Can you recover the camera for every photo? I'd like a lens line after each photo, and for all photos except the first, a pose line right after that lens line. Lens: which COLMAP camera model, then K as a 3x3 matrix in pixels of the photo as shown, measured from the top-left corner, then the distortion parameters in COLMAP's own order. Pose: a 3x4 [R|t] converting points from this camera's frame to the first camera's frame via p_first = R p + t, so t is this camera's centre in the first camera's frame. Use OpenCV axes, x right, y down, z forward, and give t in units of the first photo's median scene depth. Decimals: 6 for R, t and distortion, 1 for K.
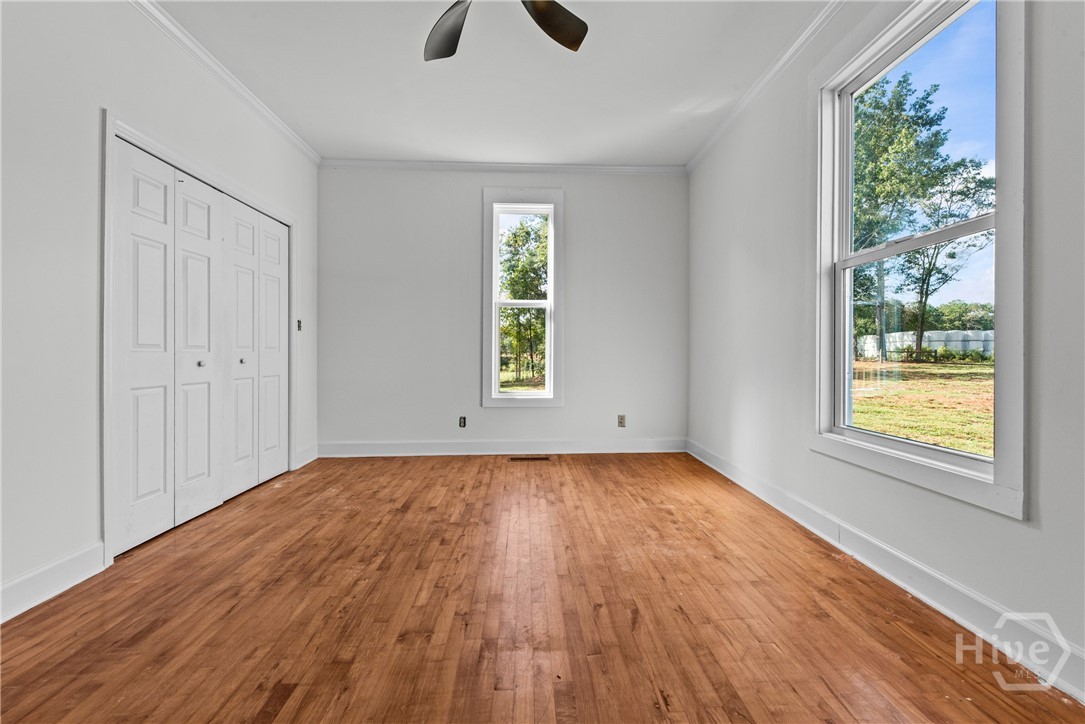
lens RADIAL K [[428.0, 0, 543.8], [0, 428.0, 353.0], [0, 0, 1]] dist [0.001810, -0.001910]
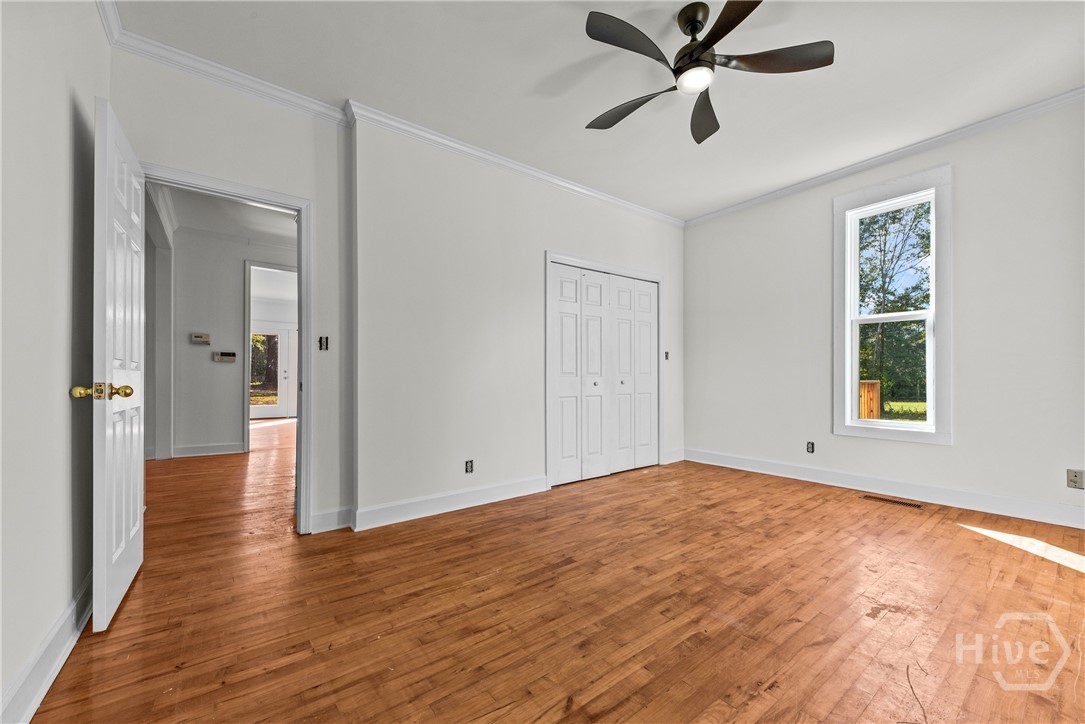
lens RADIAL K [[428.0, 0, 545.8], [0, 428.0, 372.2], [0, 0, 1]] dist [0.001810, -0.001910]
pose [[0.557777, -0.010929, -0.829919, 0.449321], [0.004248, 0.999938, -0.010313, -0.003023], [0.829980, 0.002227, 0.557789, -0.060179]]
